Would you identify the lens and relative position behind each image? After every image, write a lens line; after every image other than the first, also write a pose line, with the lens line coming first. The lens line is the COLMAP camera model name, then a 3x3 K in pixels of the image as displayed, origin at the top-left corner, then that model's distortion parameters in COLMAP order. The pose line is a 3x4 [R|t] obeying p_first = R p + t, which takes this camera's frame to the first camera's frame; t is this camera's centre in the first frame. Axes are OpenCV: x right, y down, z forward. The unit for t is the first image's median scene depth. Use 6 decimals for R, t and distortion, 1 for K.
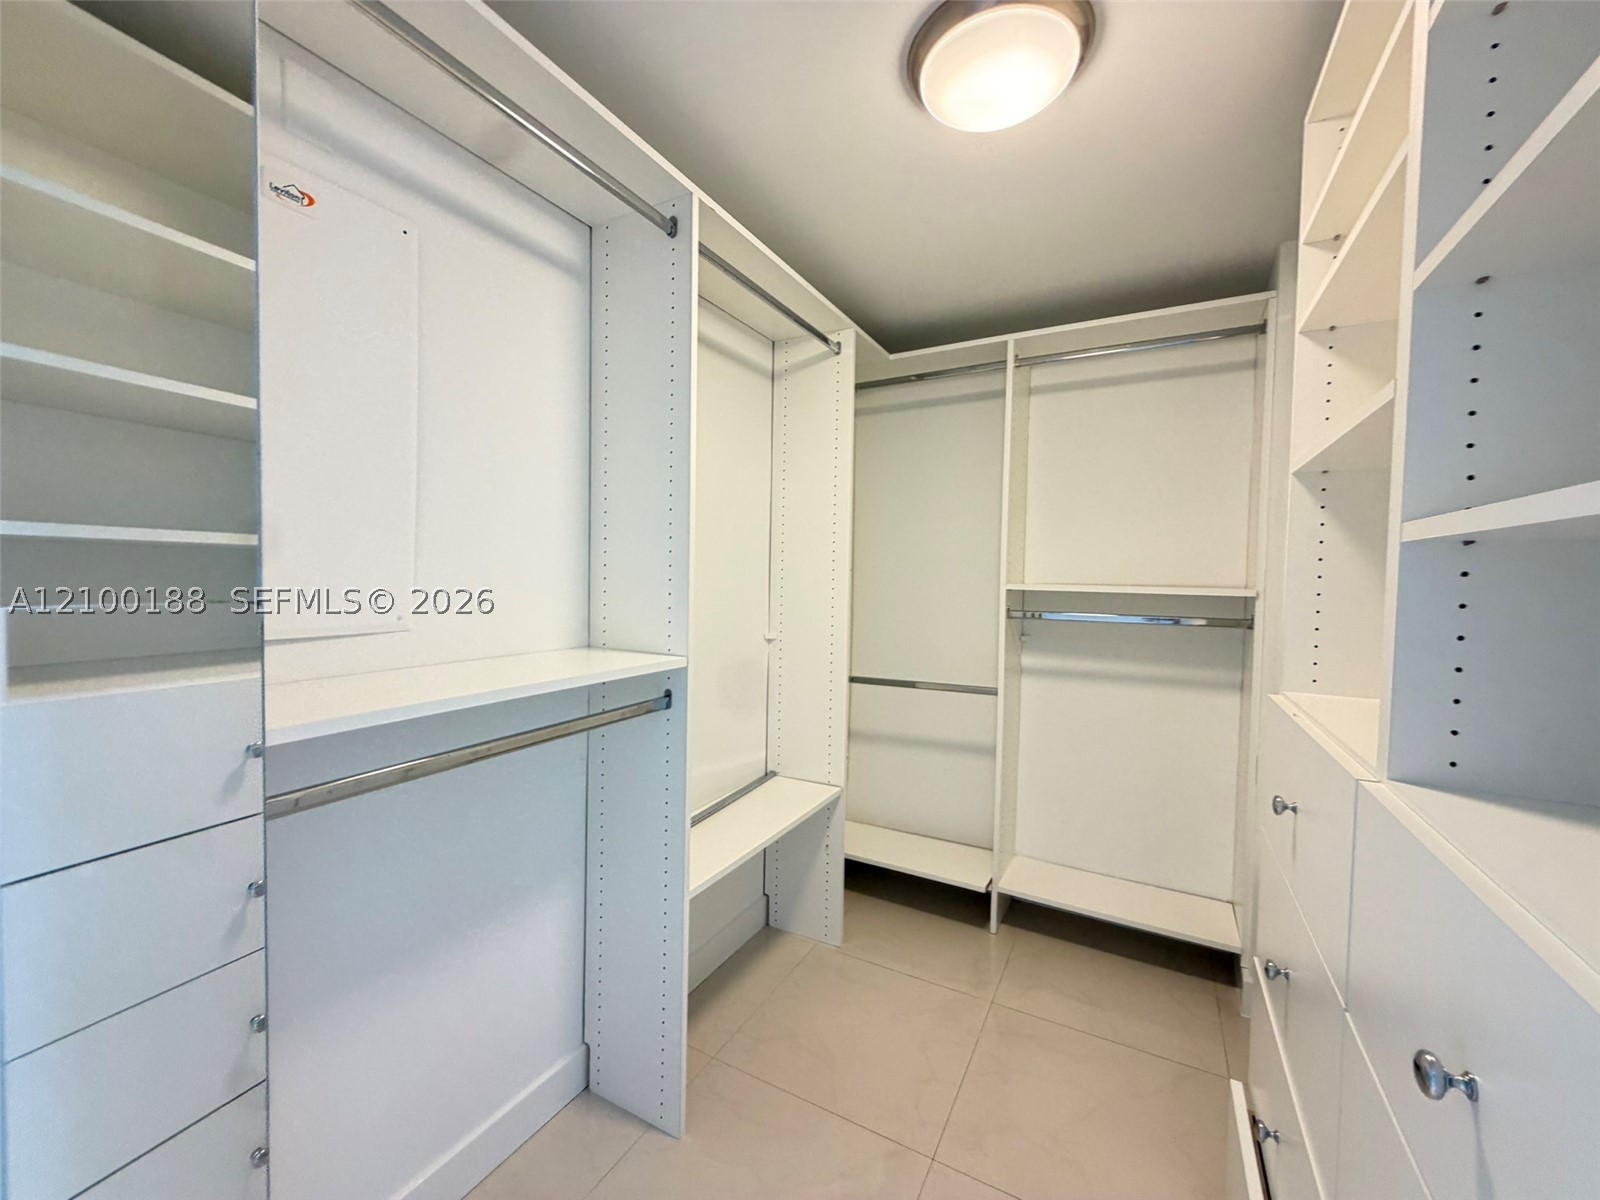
lens RADIAL K [[638.6, 0, 796.3], [0, 638.6, 598.2], [0, 0, 1]] dist [0.002424, -0.001048]
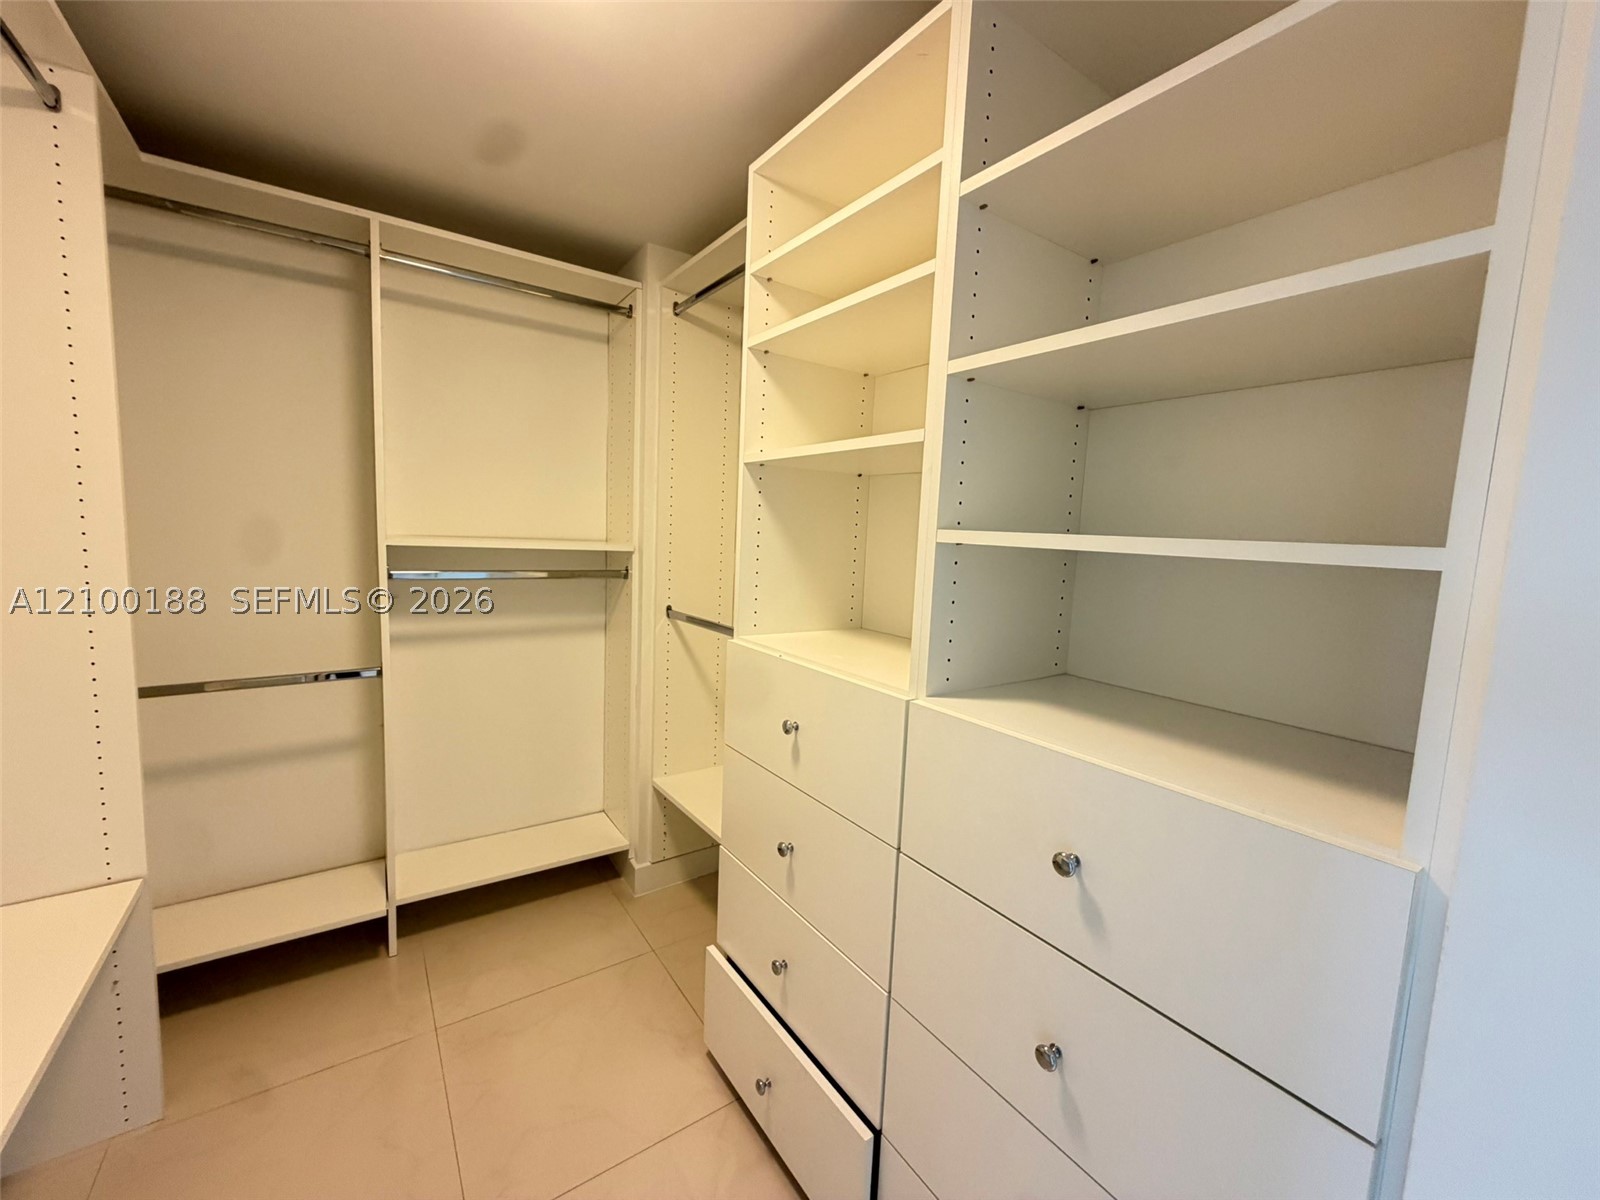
lens RADIAL K [[638.6, 0, 796.3], [0, 638.6, 598.2], [0, 0, 1]] dist [0.002424, -0.001048]
pose [[0.446180, -0.090096, 0.890397, -0.170809], [-0.004076, 0.994705, 0.102693, -0.033176], [-0.894934, -0.049448, 0.443450, 0.188206]]
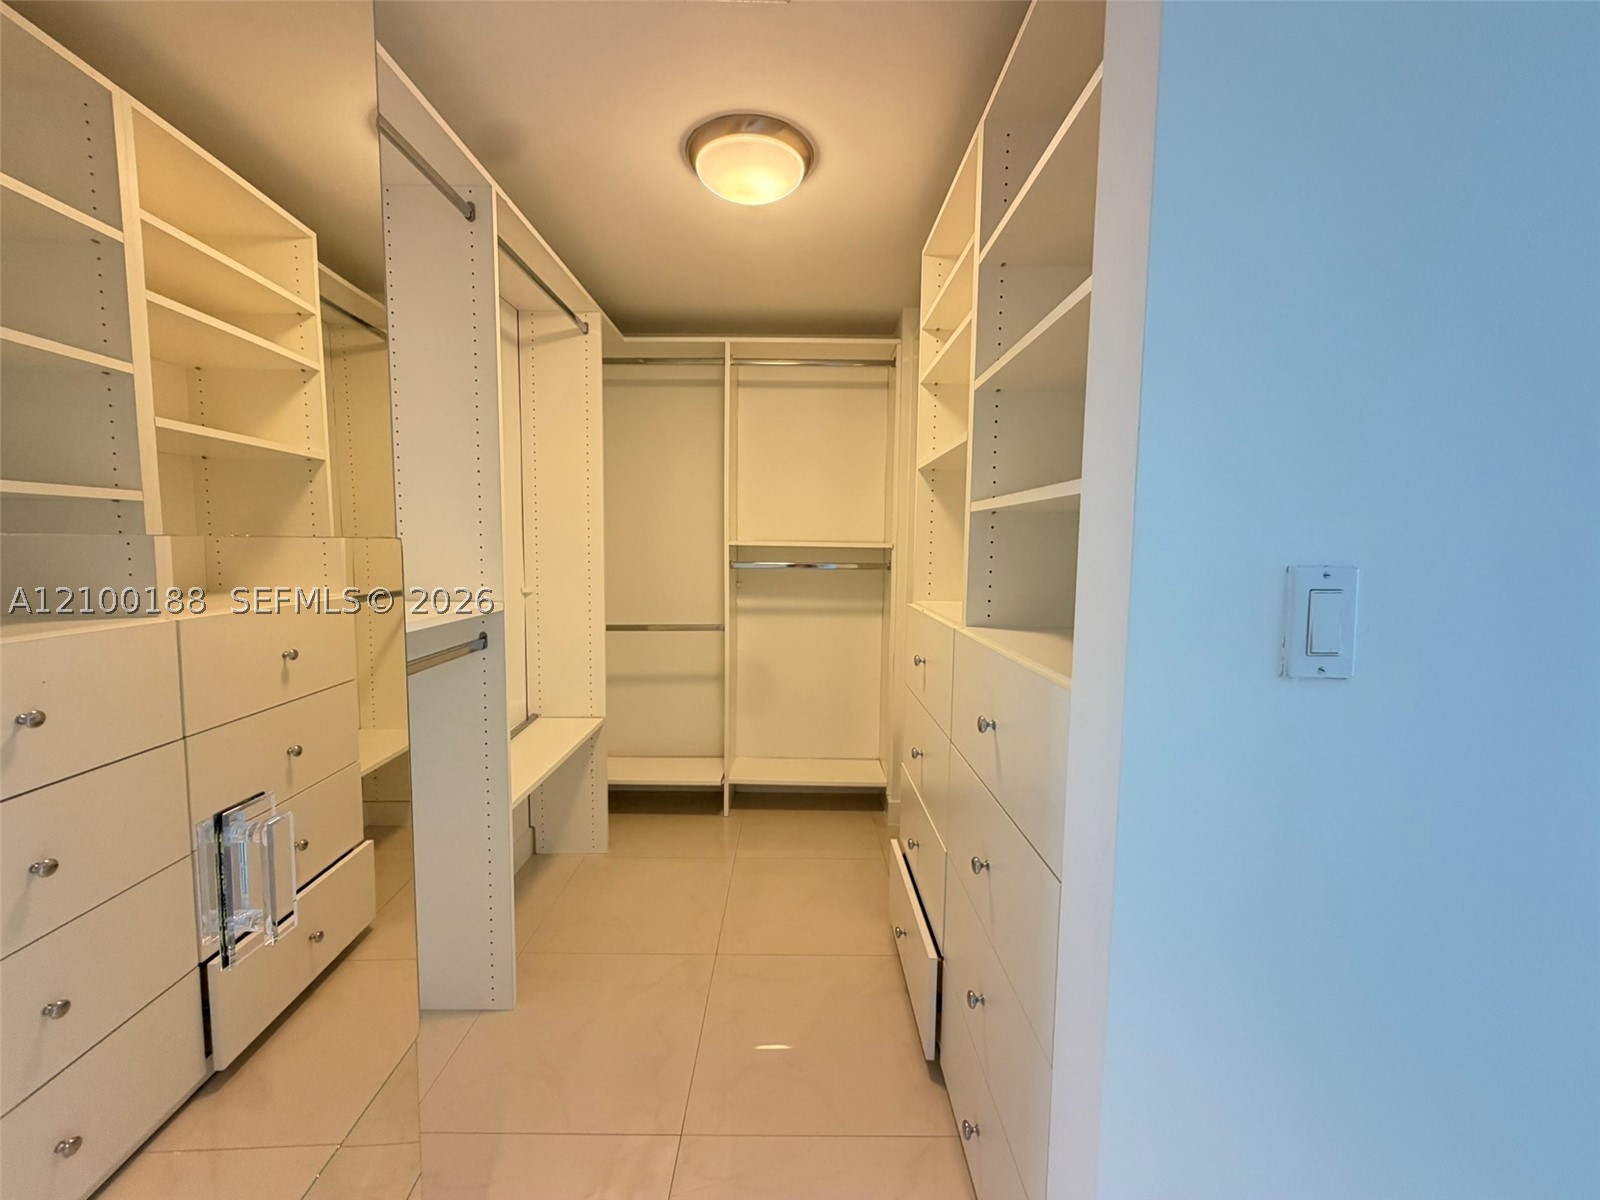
lens RADIAL K [[638.6, 0, 796.3], [0, 638.6, 598.2], [0, 0, 1]] dist [0.002424, -0.001048]
pose [[0.874654, -0.047296, 0.482435, -0.172092], [0.020078, 0.997909, 0.061429, 0.016368], [-0.484332, -0.044042, 0.873775, -0.168580]]
